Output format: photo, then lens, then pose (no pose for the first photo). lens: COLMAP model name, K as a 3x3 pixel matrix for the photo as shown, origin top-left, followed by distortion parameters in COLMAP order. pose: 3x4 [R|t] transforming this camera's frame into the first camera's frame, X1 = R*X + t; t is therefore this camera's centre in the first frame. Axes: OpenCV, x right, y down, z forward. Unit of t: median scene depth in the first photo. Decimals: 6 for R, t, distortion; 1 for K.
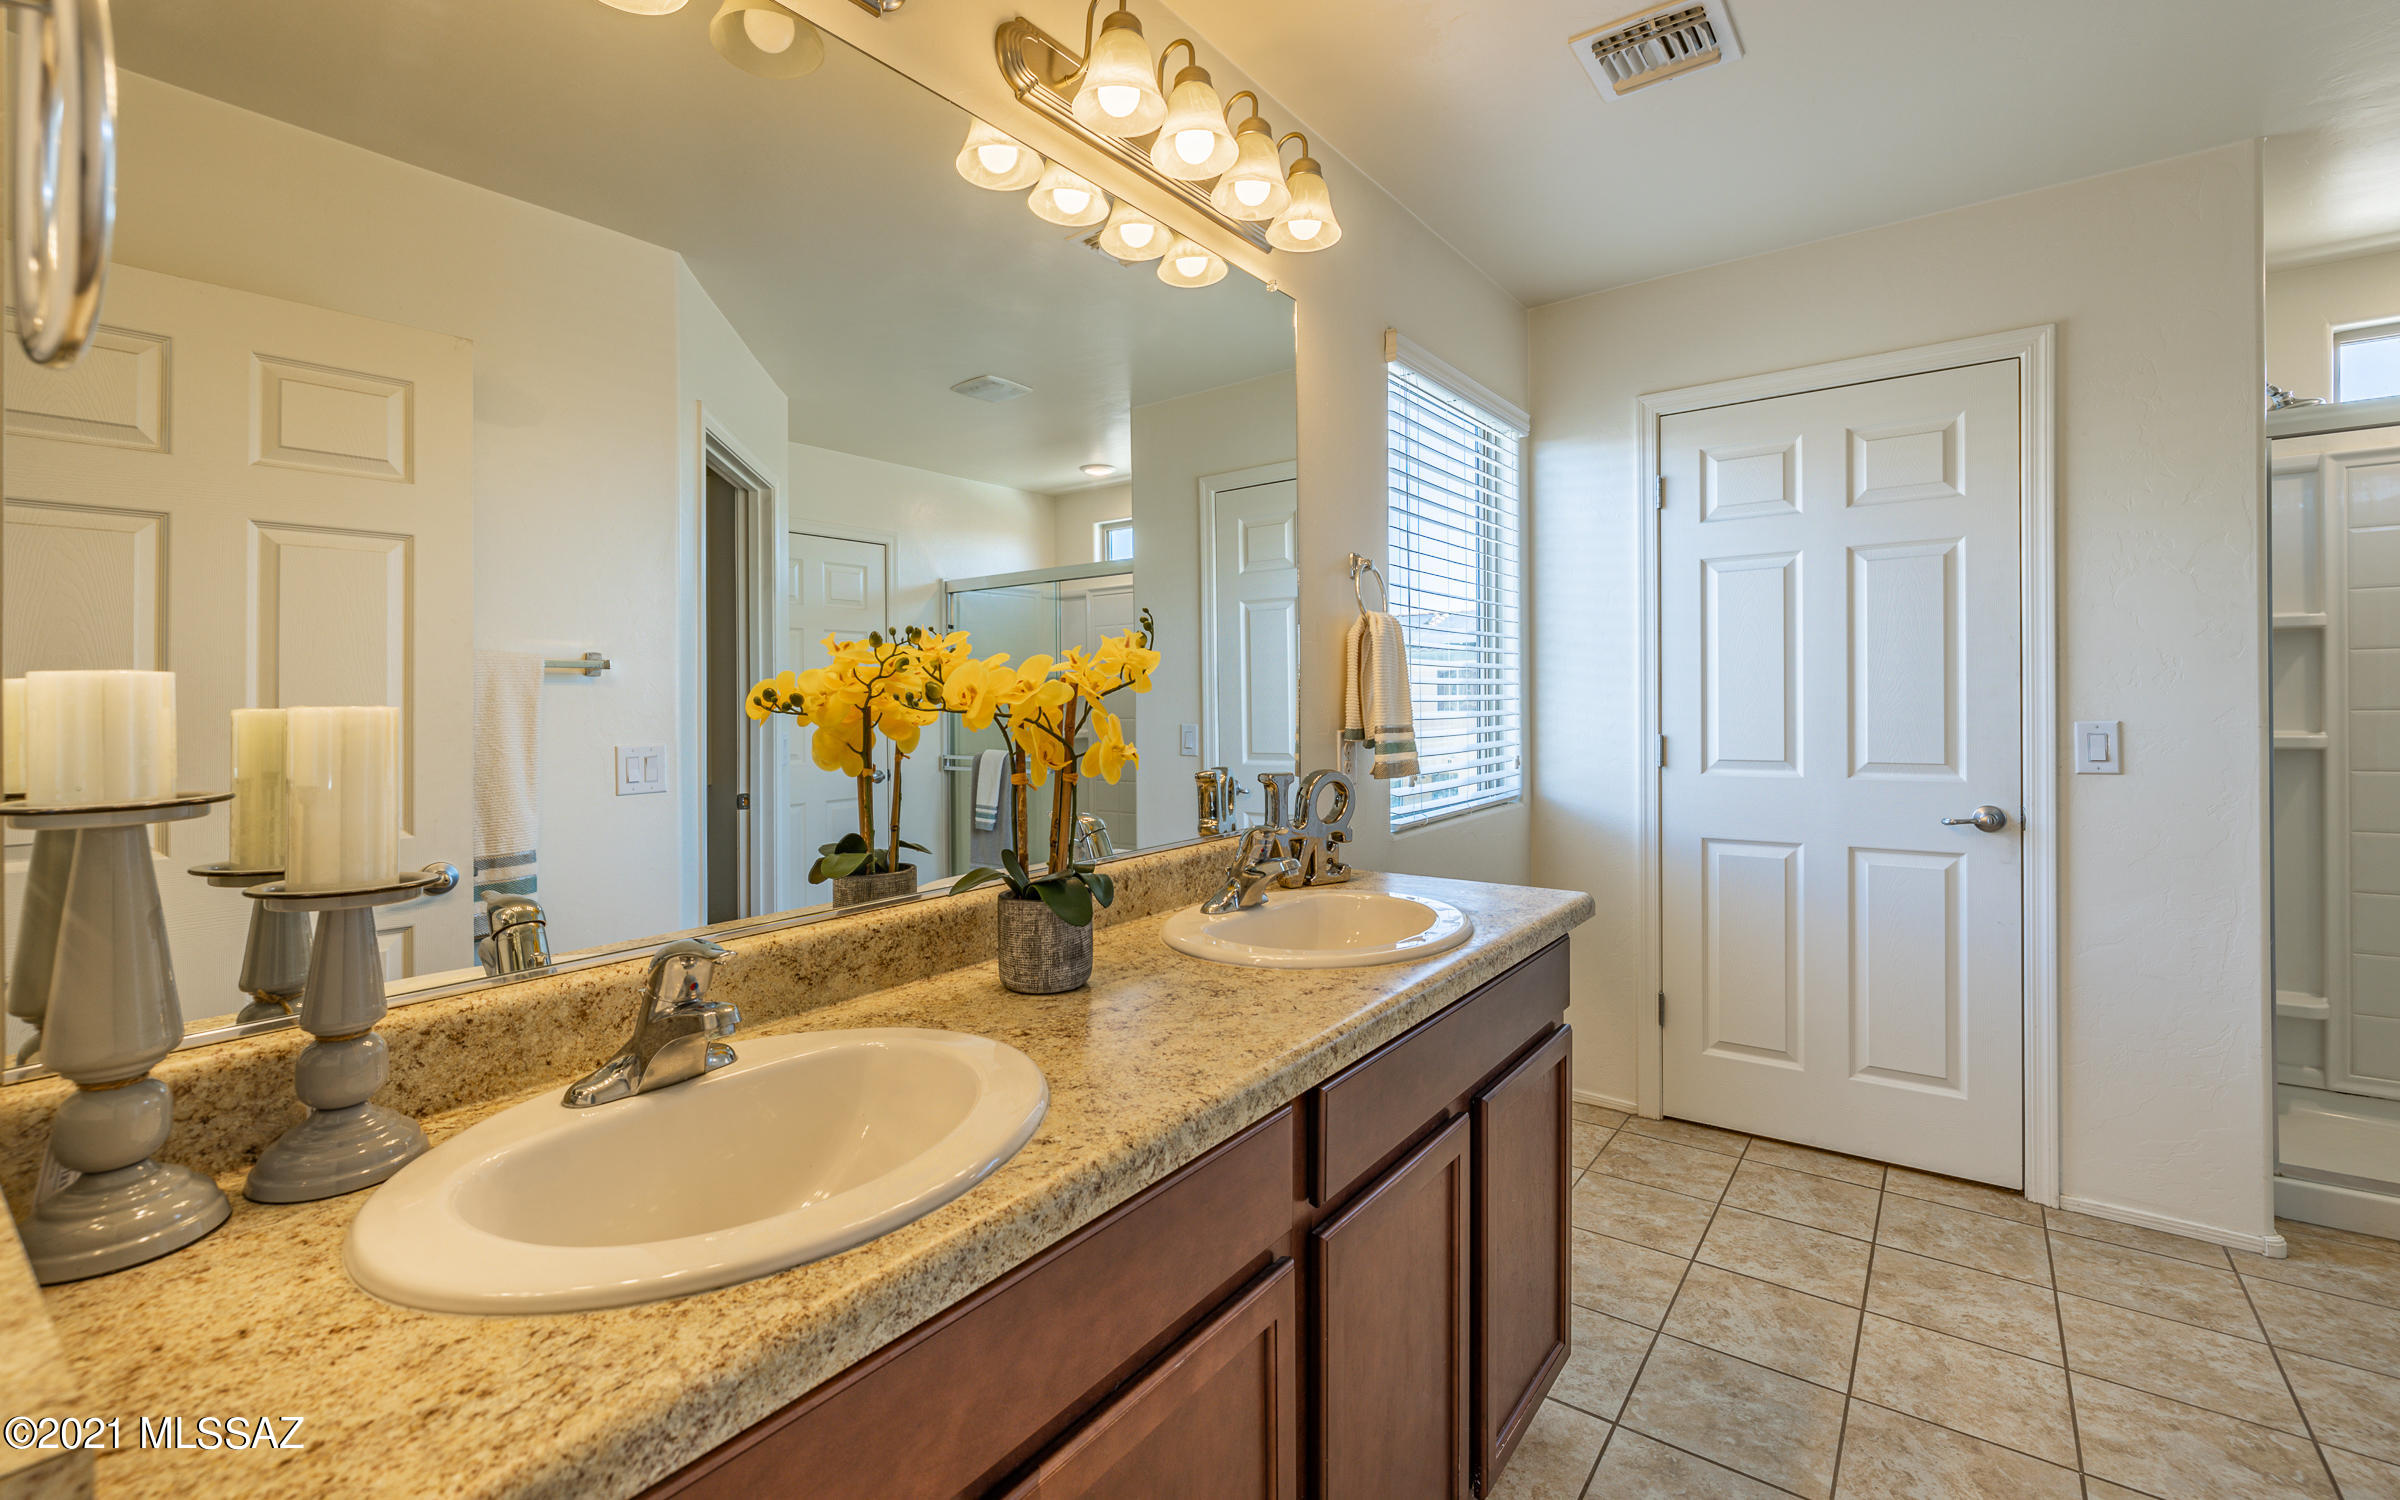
lens RADIAL K [[1012.1, 0, 1200.5], [0, 1012.1, 706.4], [0, 0, 1]] dist [-0.002298, -0.000163]
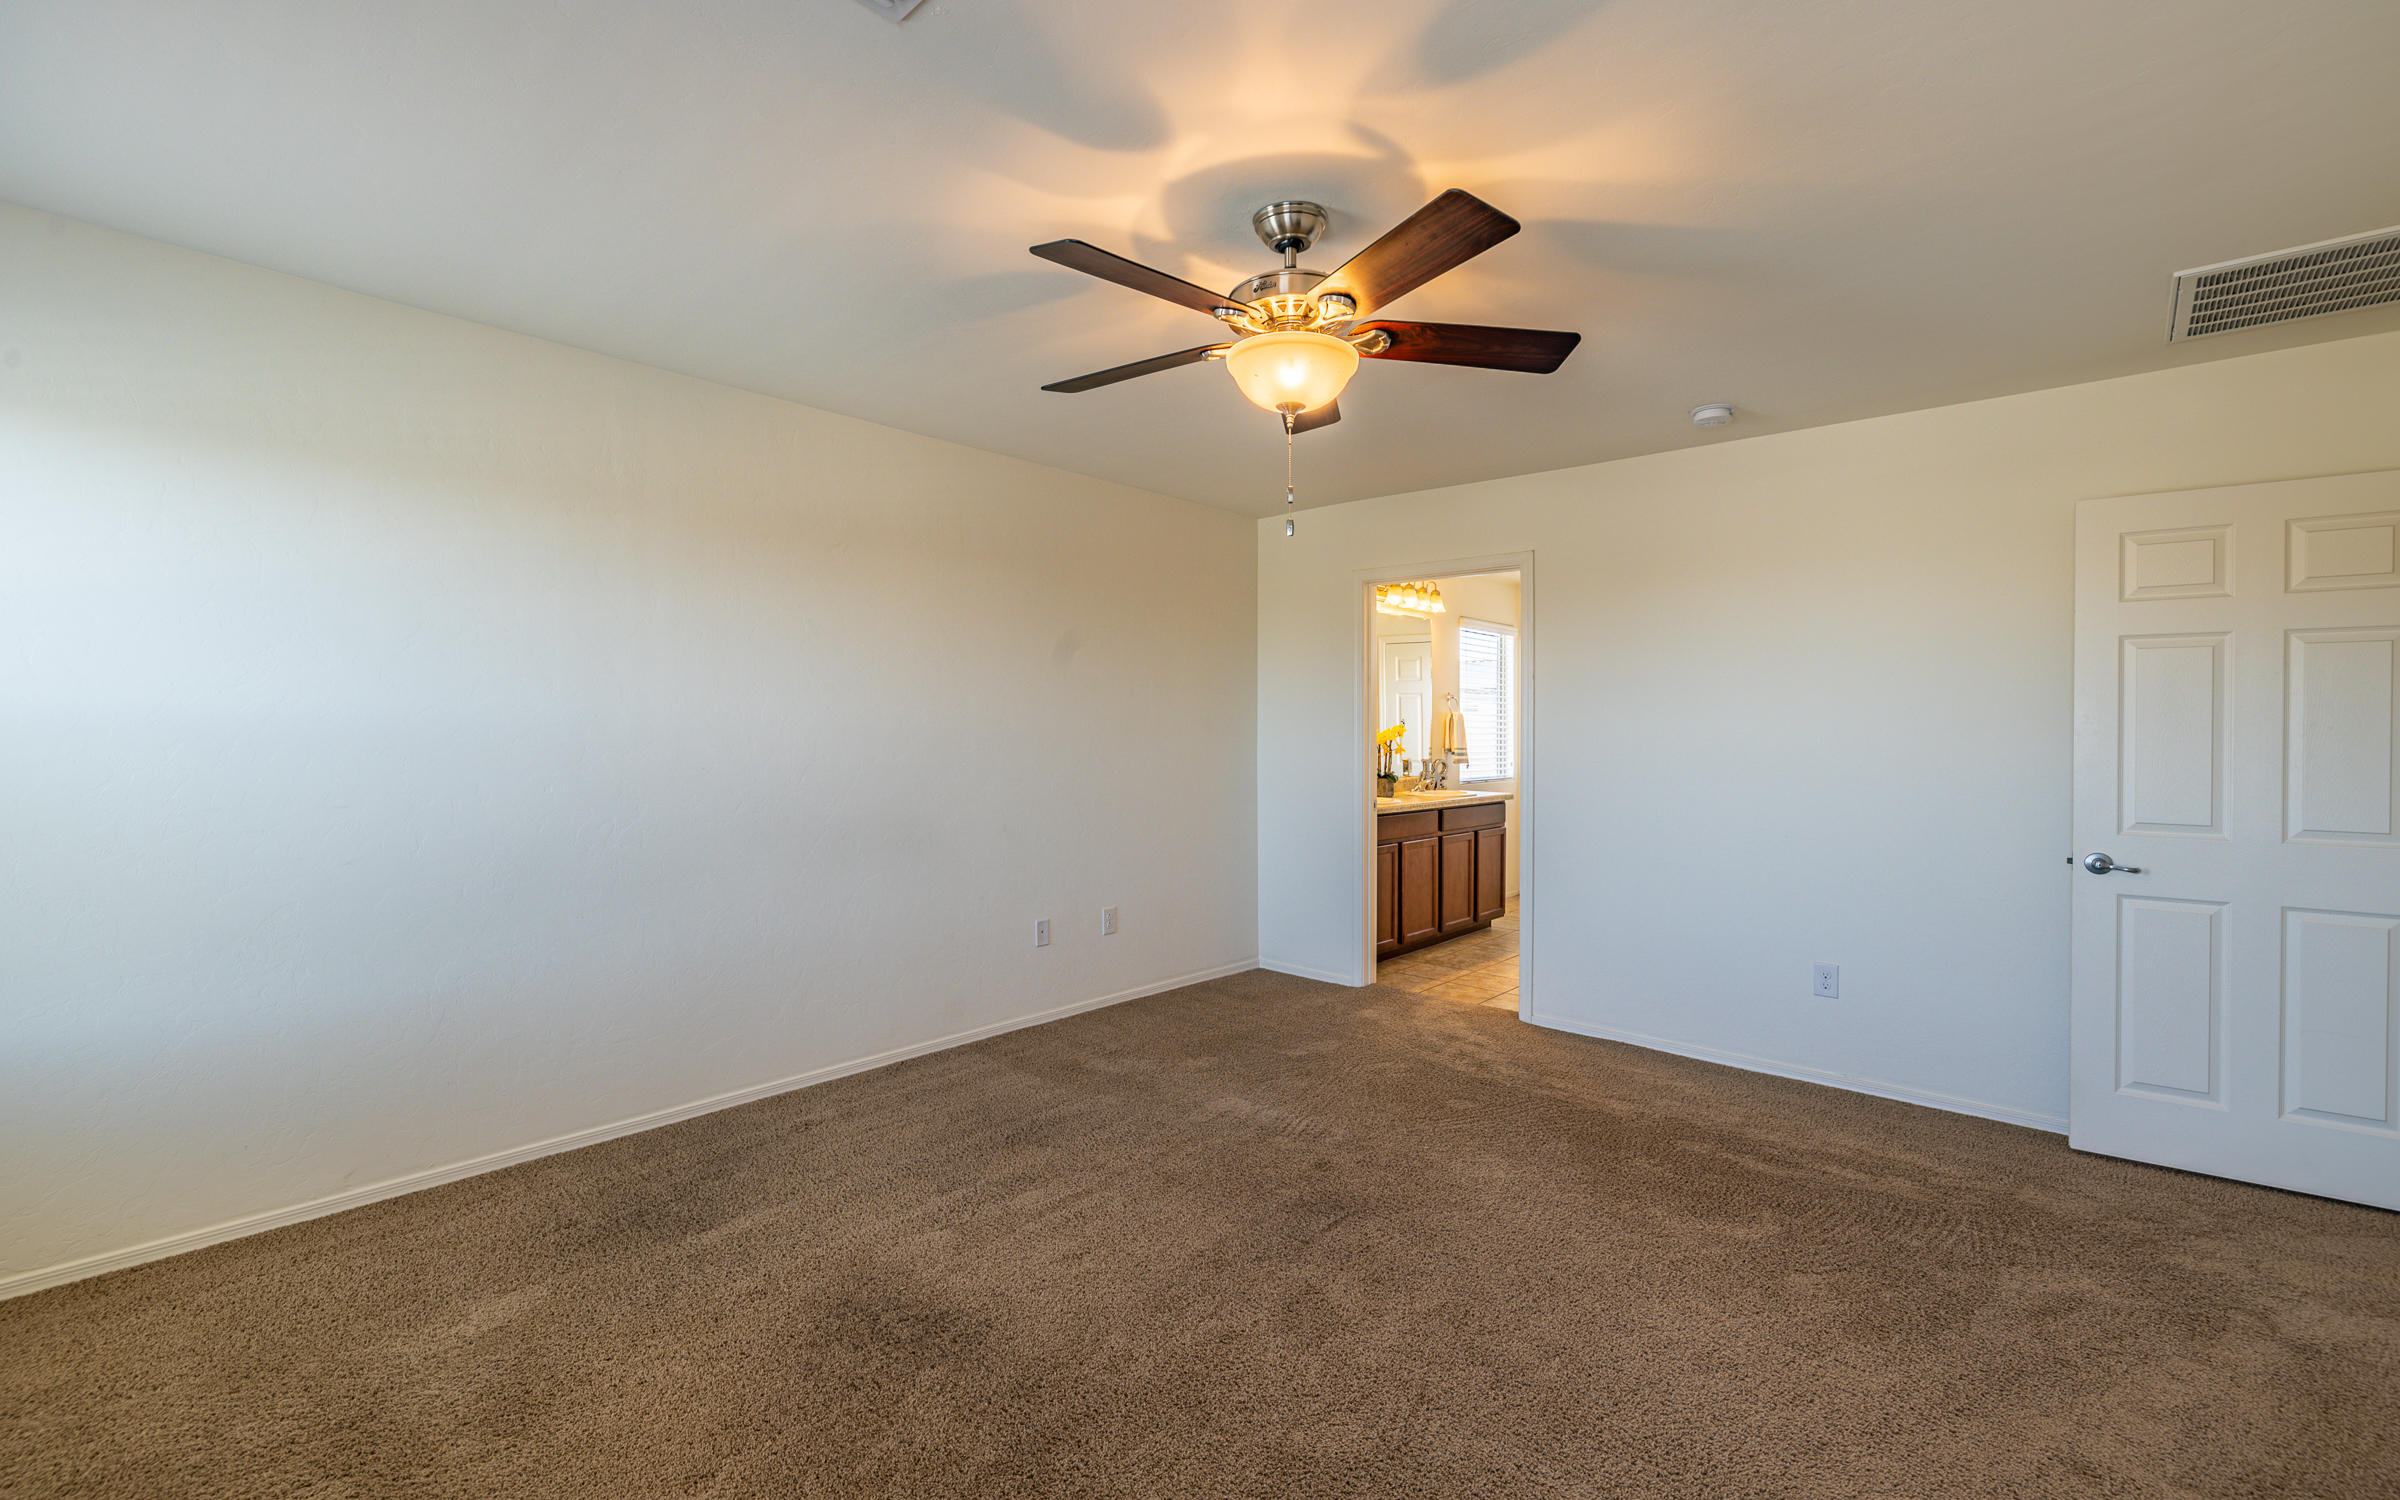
lens RADIAL K [[1012.1, 0, 1200.5], [0, 1012.1, 706.4], [0, 0, 1]] dist [-0.002298, -0.000163]
pose [[0.996283, 0.014857, -0.084848, -0.386709], [-0.017548, 0.999364, -0.031051, 0.003641], [0.084333, 0.032424, 0.995910, -2.434967]]
